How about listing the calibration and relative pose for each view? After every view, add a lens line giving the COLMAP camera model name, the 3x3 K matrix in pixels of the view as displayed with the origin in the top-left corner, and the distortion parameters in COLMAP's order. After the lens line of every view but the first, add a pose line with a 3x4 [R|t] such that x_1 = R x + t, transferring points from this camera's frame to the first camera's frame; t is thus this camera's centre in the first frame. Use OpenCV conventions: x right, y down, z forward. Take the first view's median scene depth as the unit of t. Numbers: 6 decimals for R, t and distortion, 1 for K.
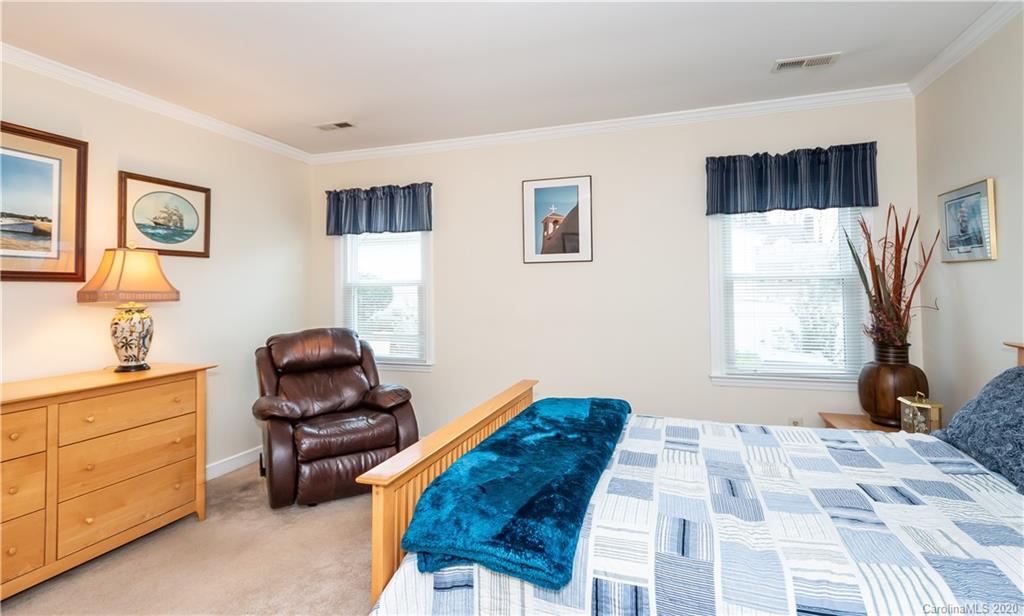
lens RADIAL K [[486.5, 0, 511.7], [0, 486.5, 294.2], [0, 0, 1]] dist [0.013366, 0.000062]
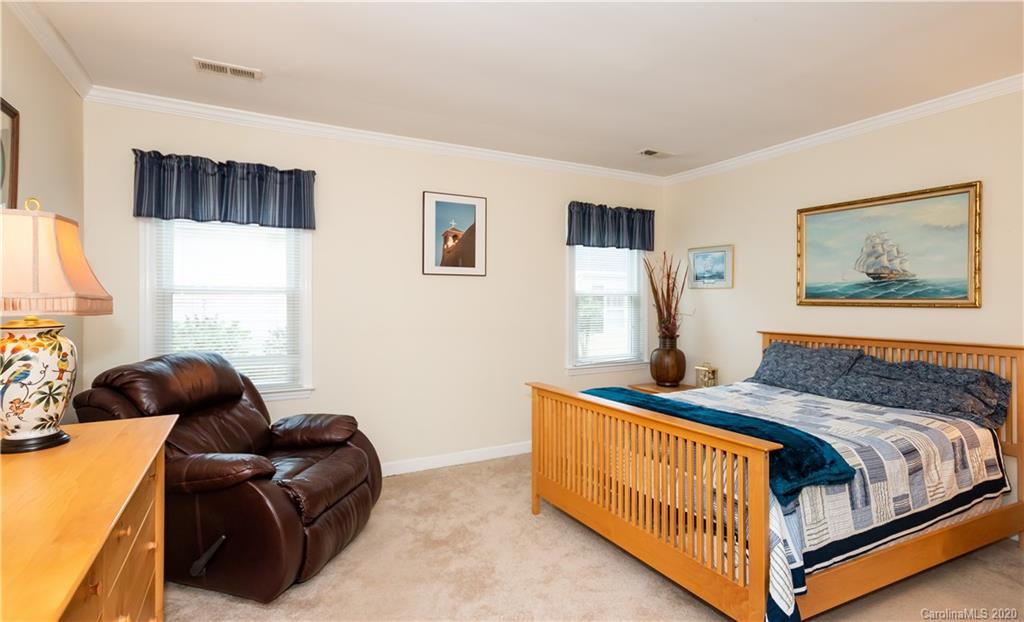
lens RADIAL K [[482.2, 0, 486.8], [0, 482.2, 310.5], [0, 0, 1]] dist [0.018774, 0.000027]
pose [[0.713443, -0.001867, 0.700711, -0.613824], [-0.004677, 0.999961, 0.007427, 0.002932], [-0.700698, -0.008577, 0.713406, 0.218484]]
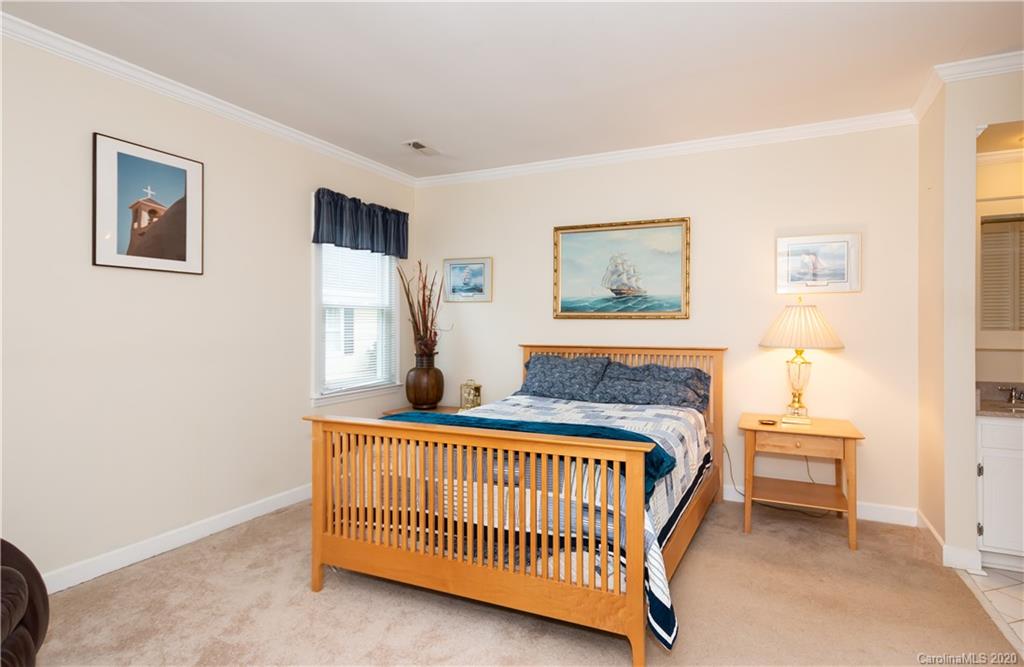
lens RADIAL K [[540.8, 0, 512.0], [0, 540.8, 333.5], [0, 0, 1]] dist [0.000520, 0.012211]
pose [[0.149502, -0.005858, 0.988744, -0.624908], [0.000557, 0.999983, 0.005841, 0.021508], [-0.988761, -0.000323, 0.149503, 0.392748]]
